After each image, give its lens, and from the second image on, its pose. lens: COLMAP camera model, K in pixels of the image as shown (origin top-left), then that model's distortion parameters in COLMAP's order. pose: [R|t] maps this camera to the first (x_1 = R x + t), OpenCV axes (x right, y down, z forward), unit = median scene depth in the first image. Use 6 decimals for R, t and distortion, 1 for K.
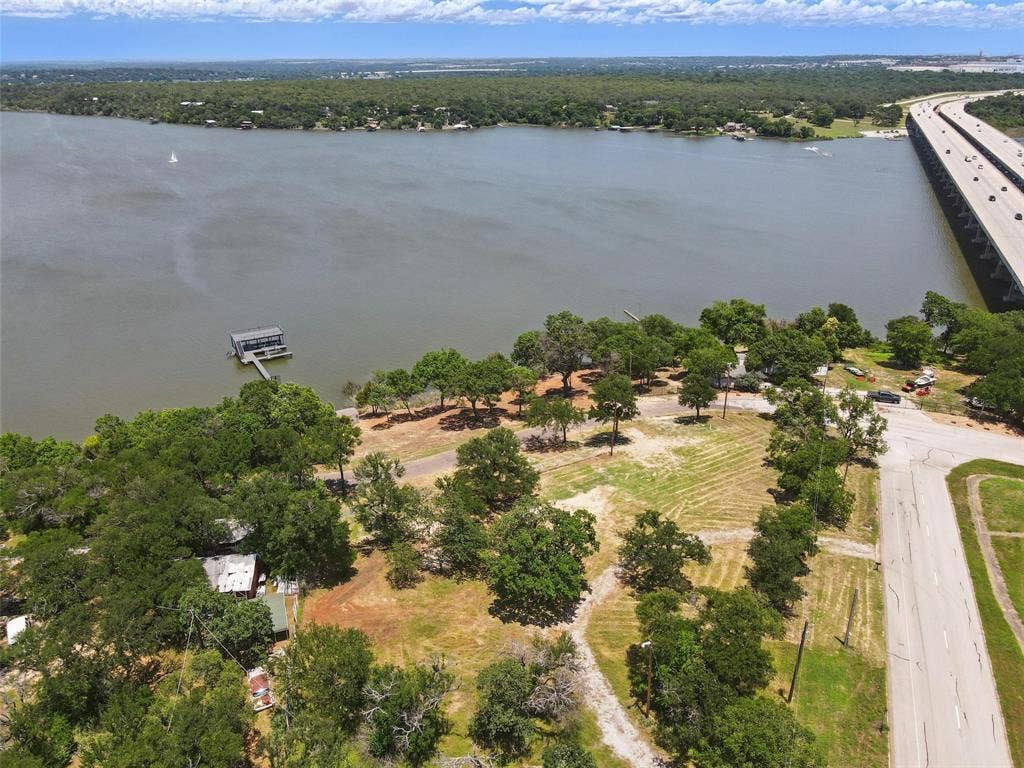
lens RADIAL K [[757.1, 0, 517.2], [0, 757.1, 378.4], [0, 0, 1]] dist [0.010494, 0.005209]
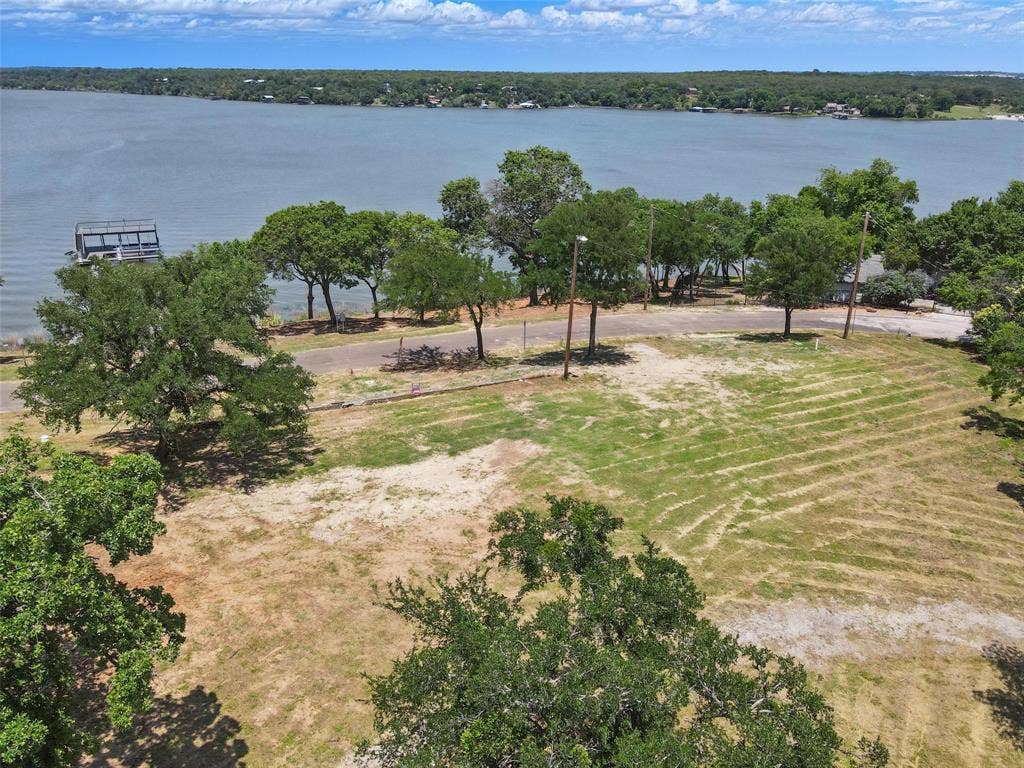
lens RADIAL K [[757.1, 0, 512.4], [0, 757.1, 374.3], [0, 0, 1]] dist [0.010494, 0.005209]
pose [[0.993192, 0.053227, -0.103613, 0.132602], [-0.055864, 0.998180, -0.022713, 0.105353], [0.102215, 0.028347, 0.994358, 0.573157]]
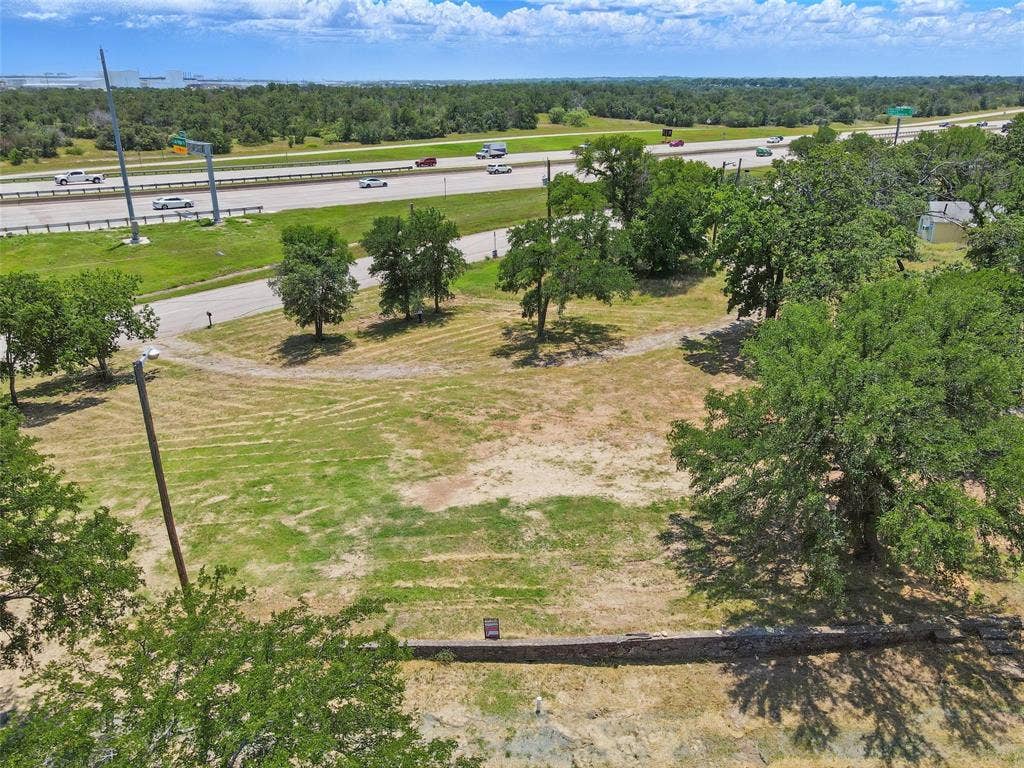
lens RADIAL K [[757.1, 0, 507.9], [0, 757.1, 375.0], [0, 0, 1]] dist [0.010494, 0.005209]
pose [[-0.876020, -0.175468, 0.449221, -0.029357], [0.186532, 0.735695, 0.651121, -0.064927], [-0.444740, 0.654189, -0.611754, 1.003469]]
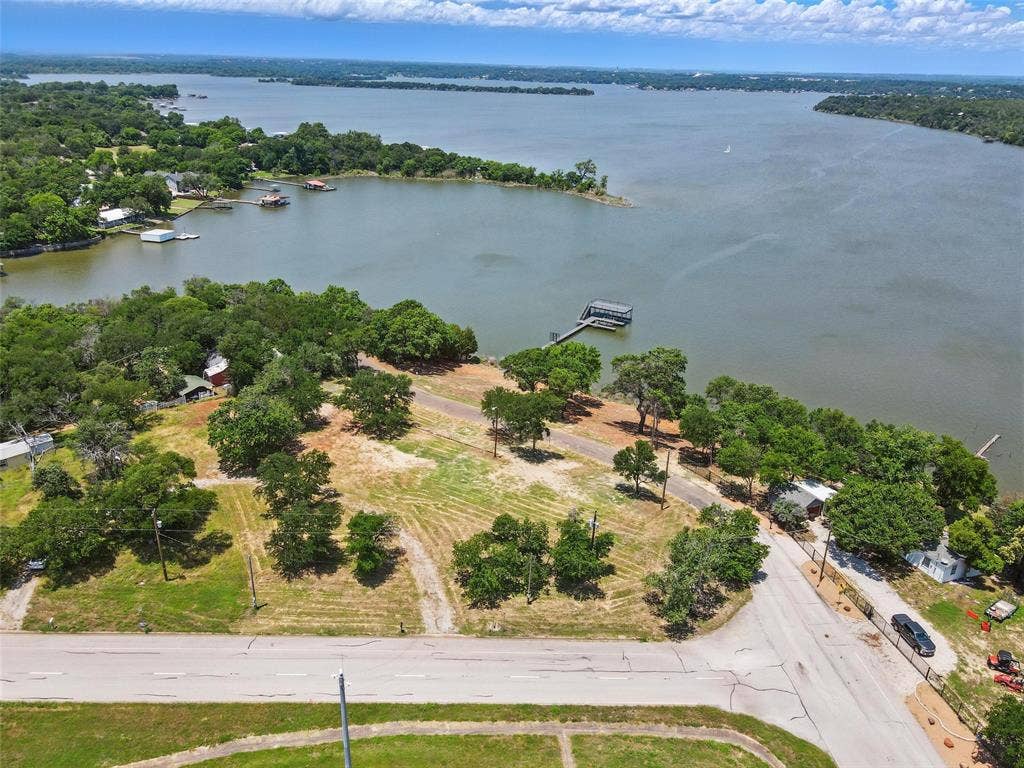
lens RADIAL K [[757.1, 0, 516.2], [0, 757.1, 392.2], [0, 0, 1]] dist [0.010494, 0.005209]
pose [[0.461951, 0.368218, -0.806856, 0.900088], [-0.368896, 0.907087, 0.202754, -0.190634], [0.806546, 0.203983, 0.554864, 0.417567]]
